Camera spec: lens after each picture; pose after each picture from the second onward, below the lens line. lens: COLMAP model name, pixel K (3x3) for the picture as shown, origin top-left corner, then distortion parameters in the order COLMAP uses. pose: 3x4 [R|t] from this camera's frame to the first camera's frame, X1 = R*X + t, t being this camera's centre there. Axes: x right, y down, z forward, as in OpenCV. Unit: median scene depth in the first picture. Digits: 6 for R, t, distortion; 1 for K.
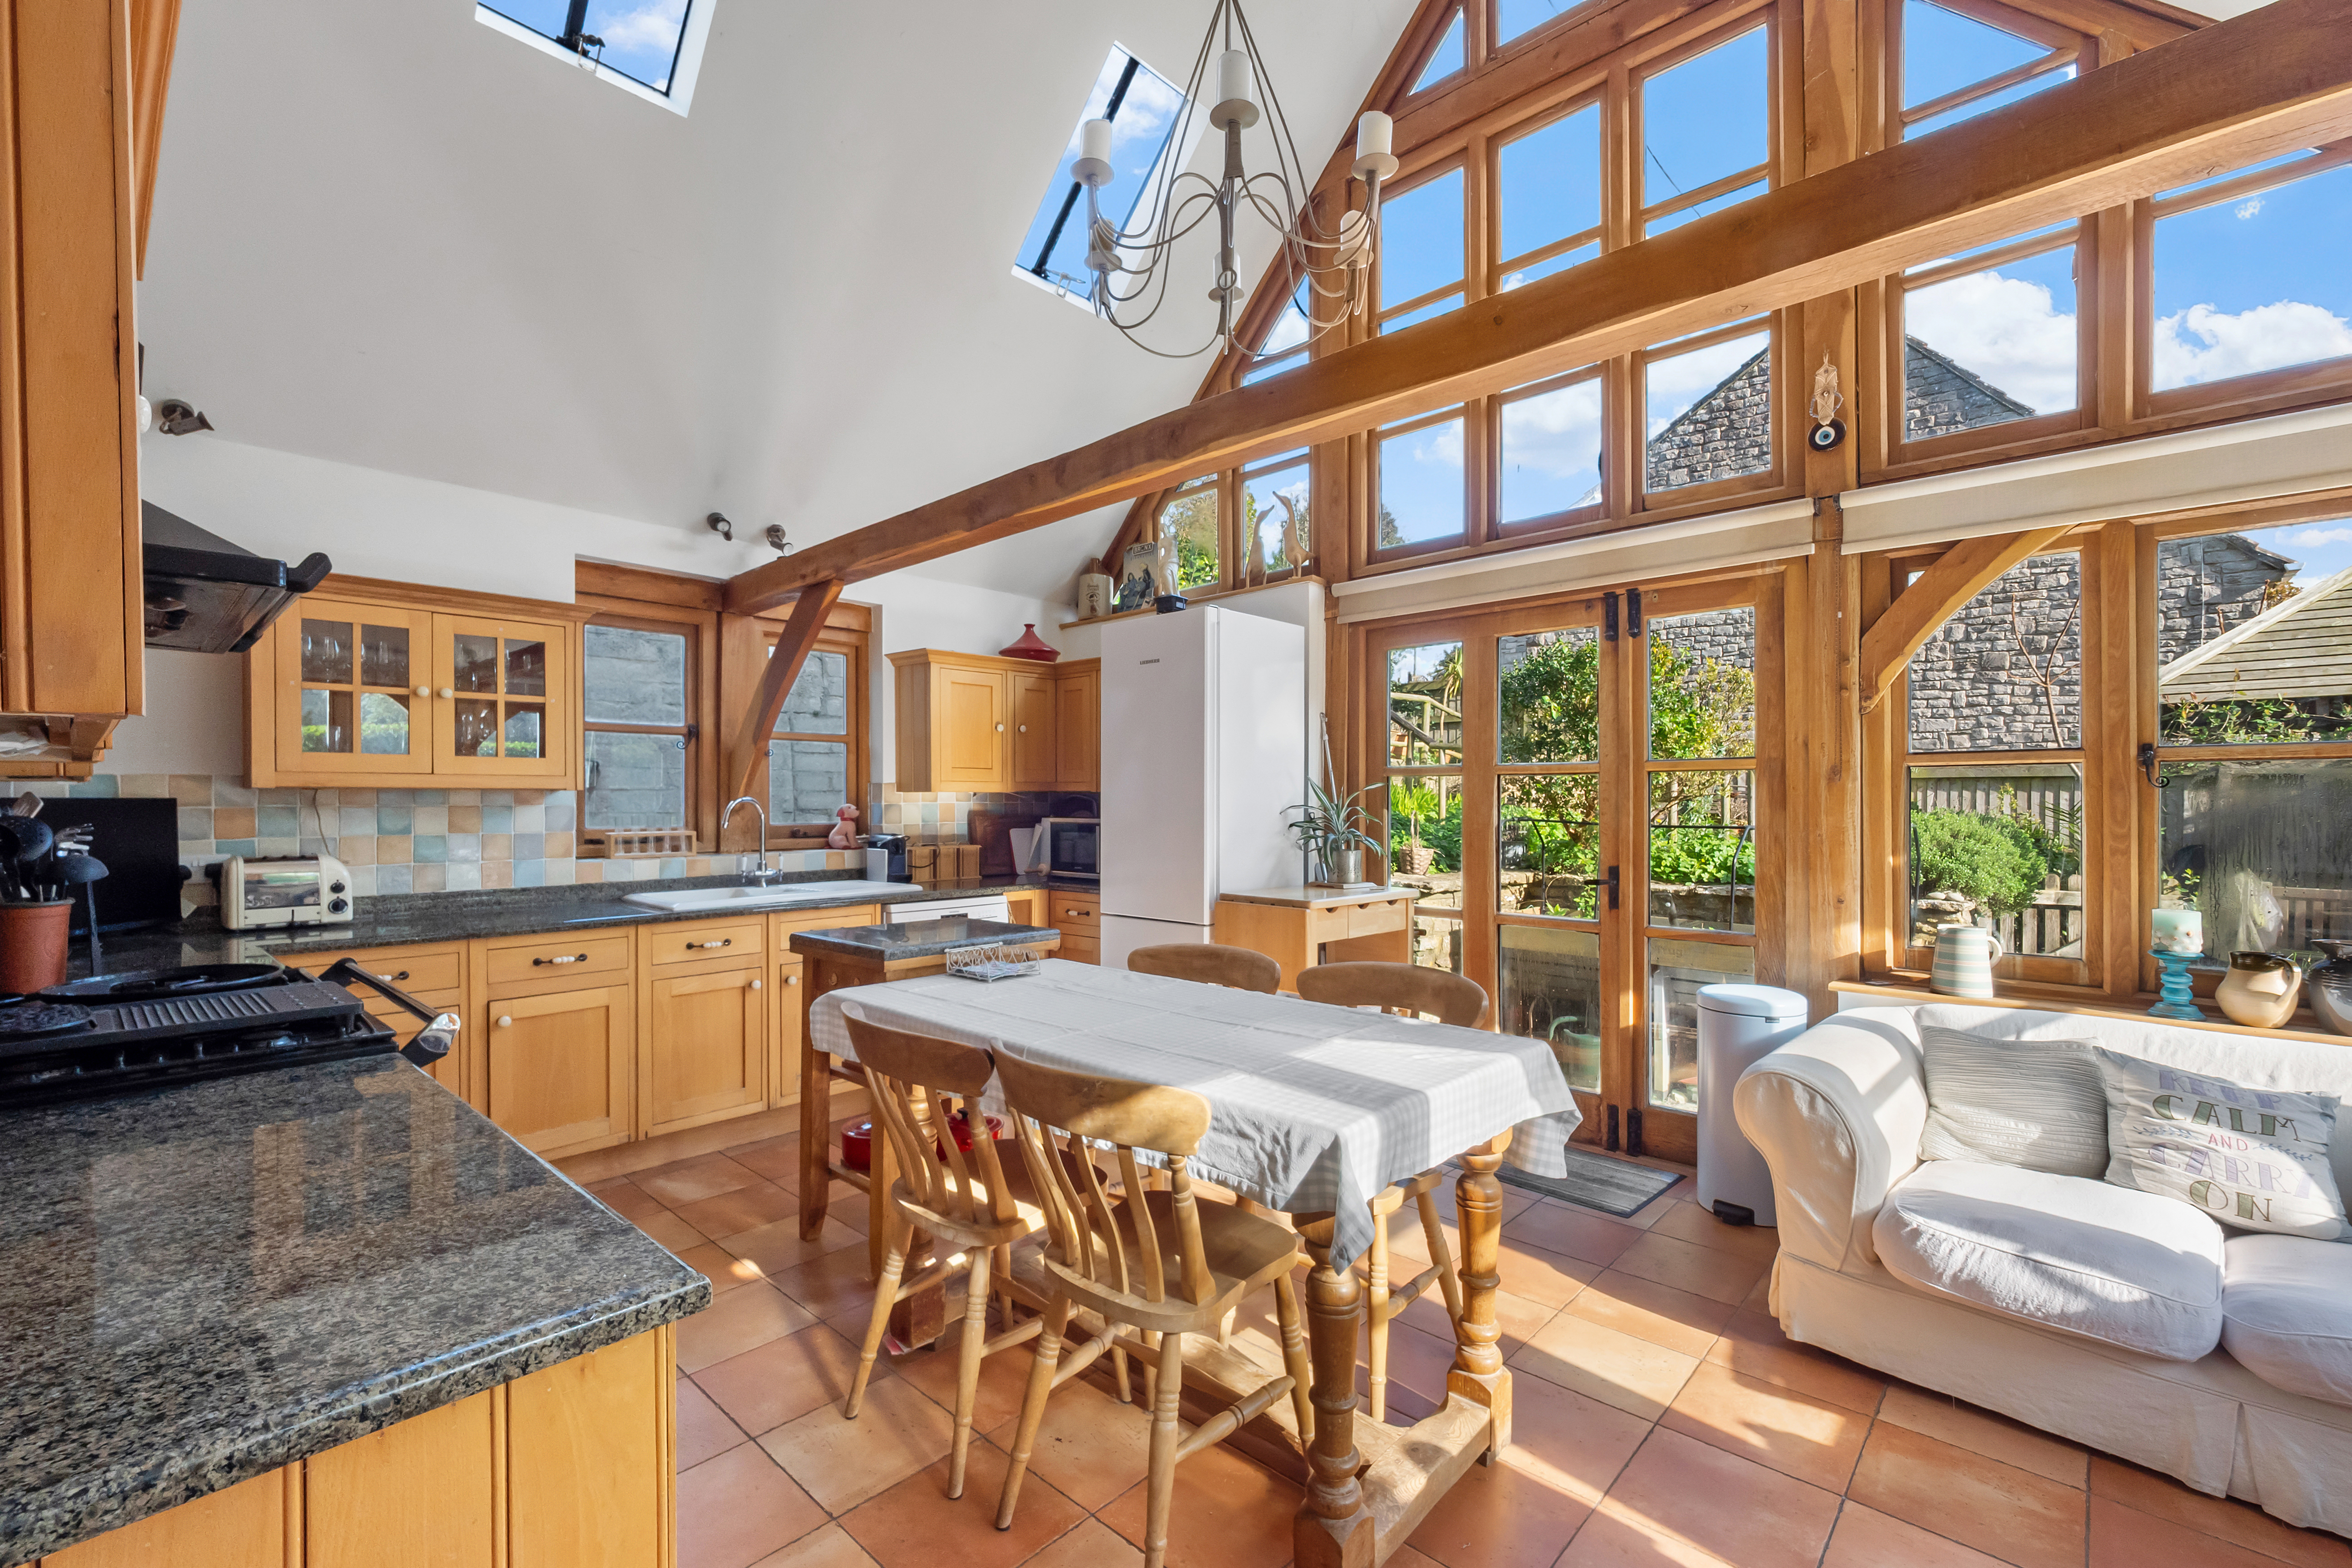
lens RADIAL K [[1005.3, 0, 1177.6], [0, 1005.3, 791.8], [0, 0, 1]] dist [-0.004150, -0.000141]
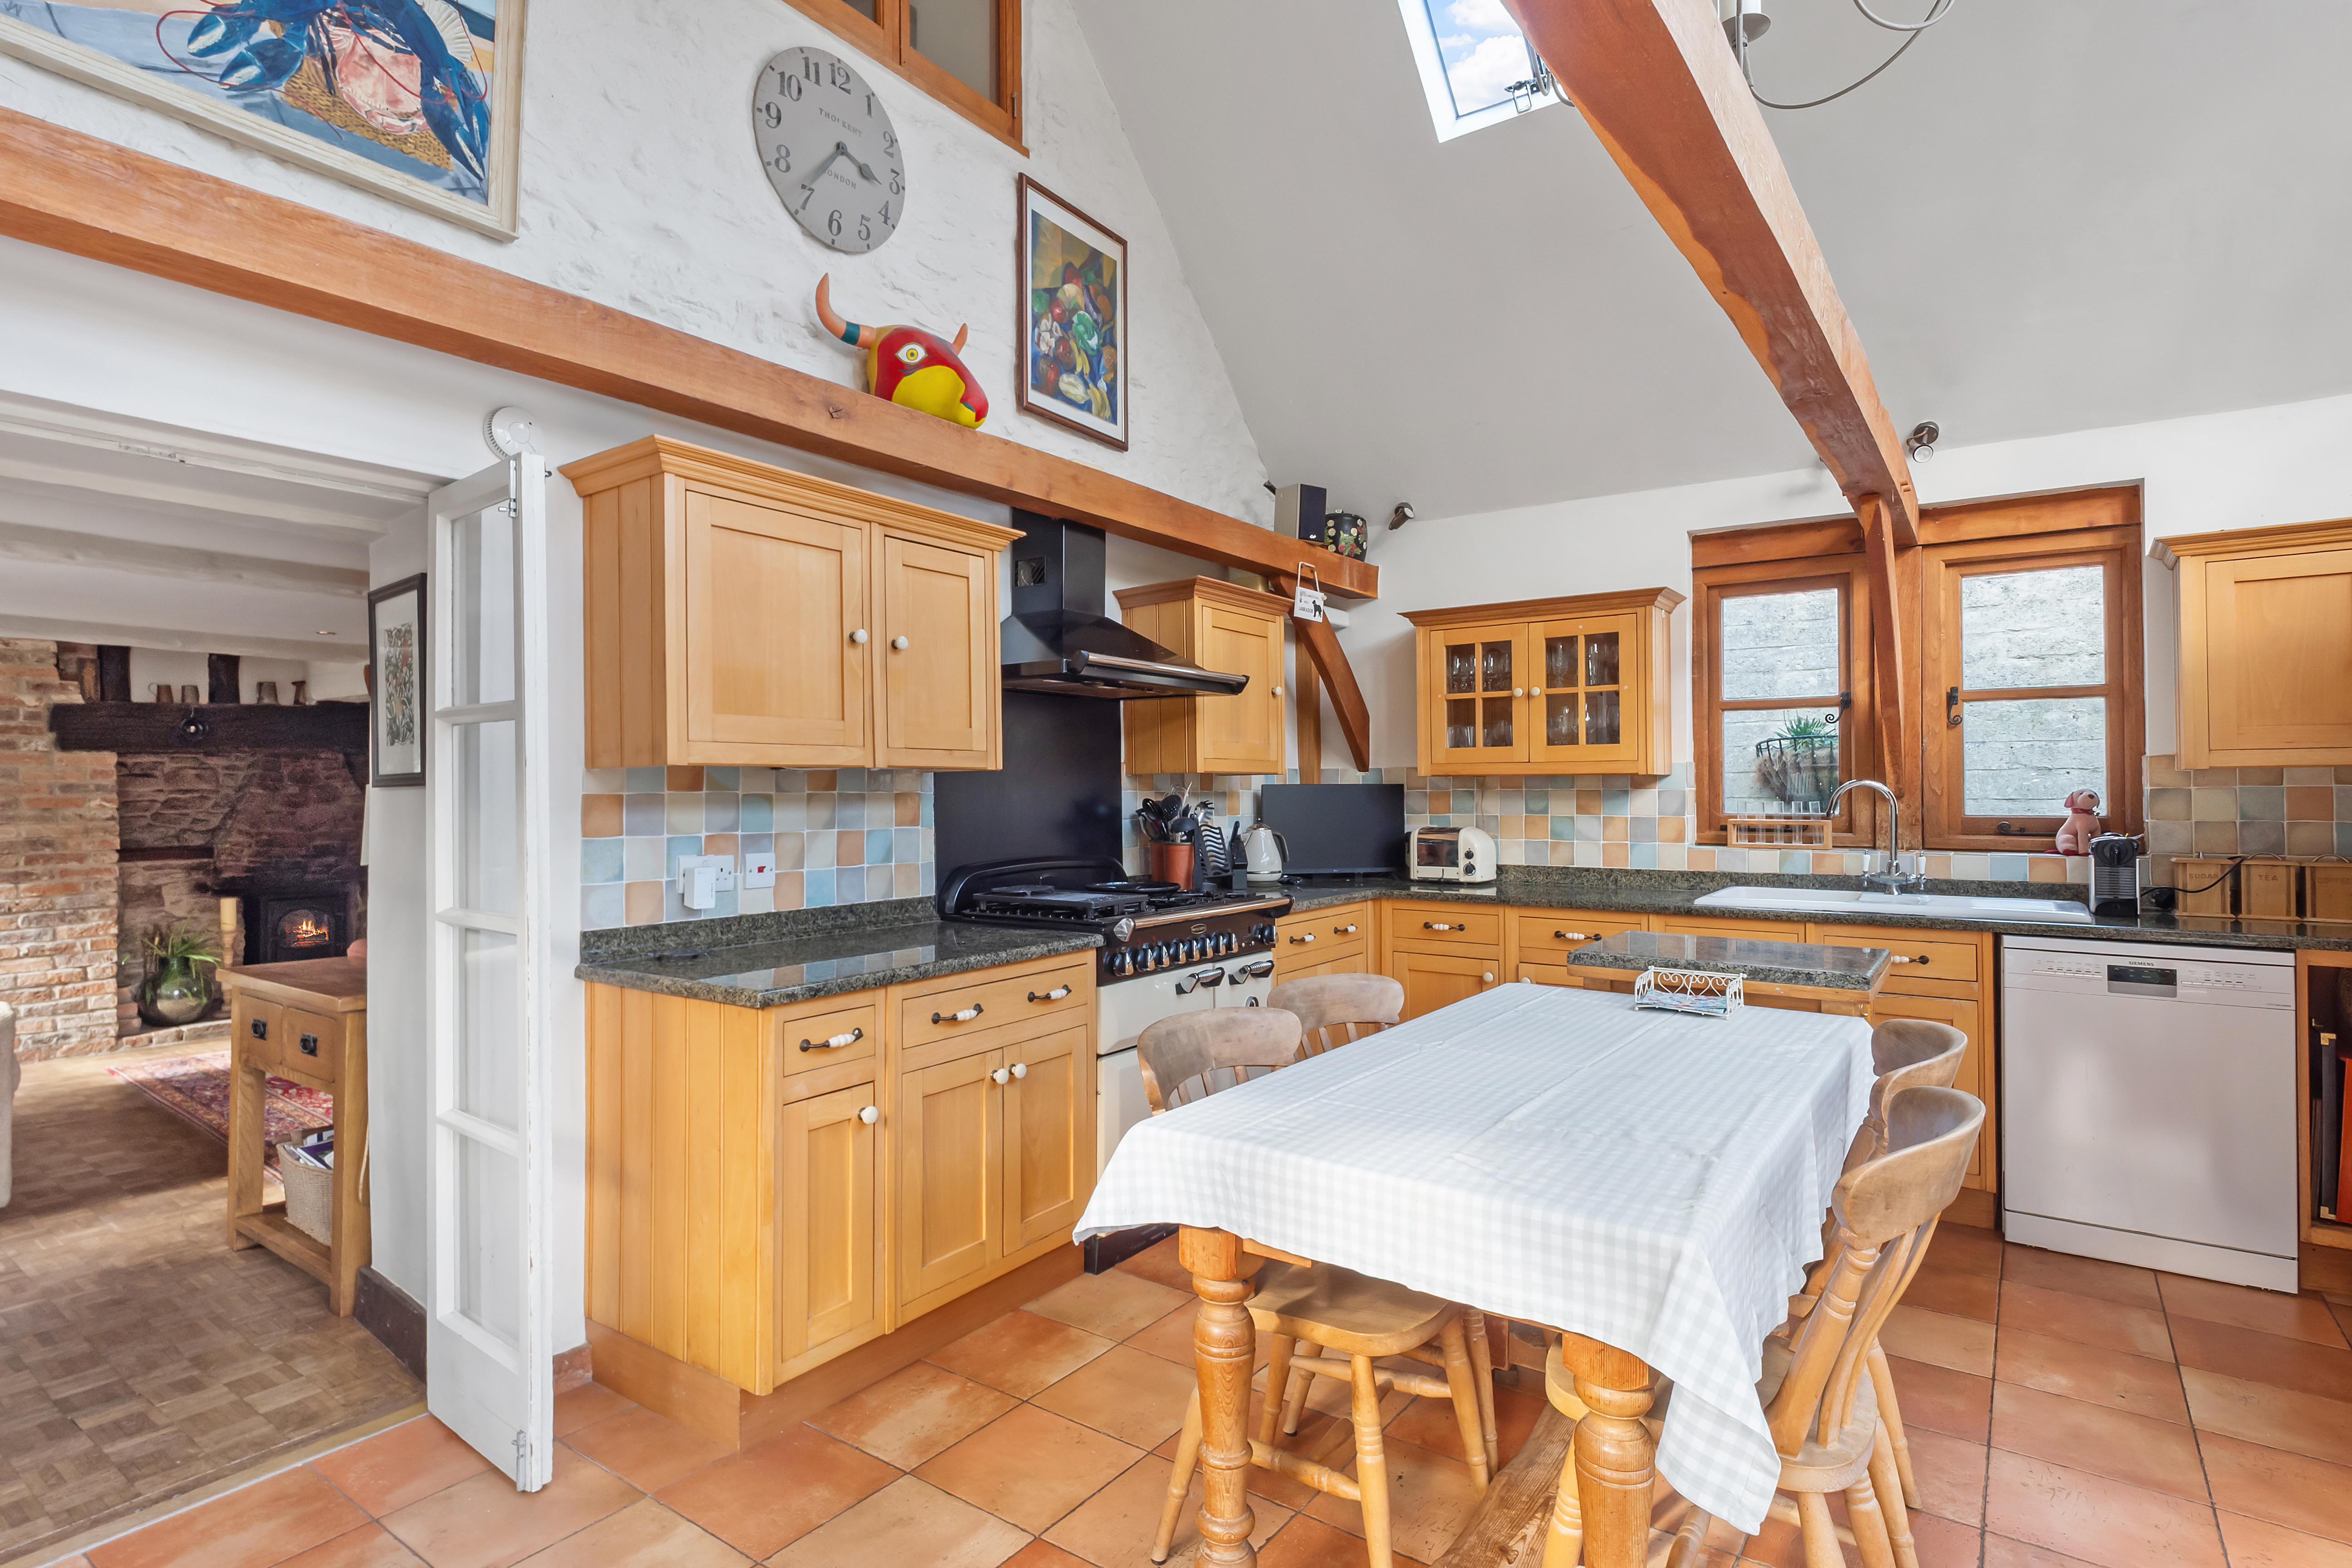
lens RADIAL K [[1195.0, 0, 1170.8], [0, 1195.0, 787.0], [0, 0, 1]] dist [0.003215, 0.000224]
pose [[0.103734, 0.001211, -0.994604, 0.539849], [0.012966, 0.999913, 0.002570, 0.001518], [0.994521, -0.013162, 0.103710, 0.412528]]
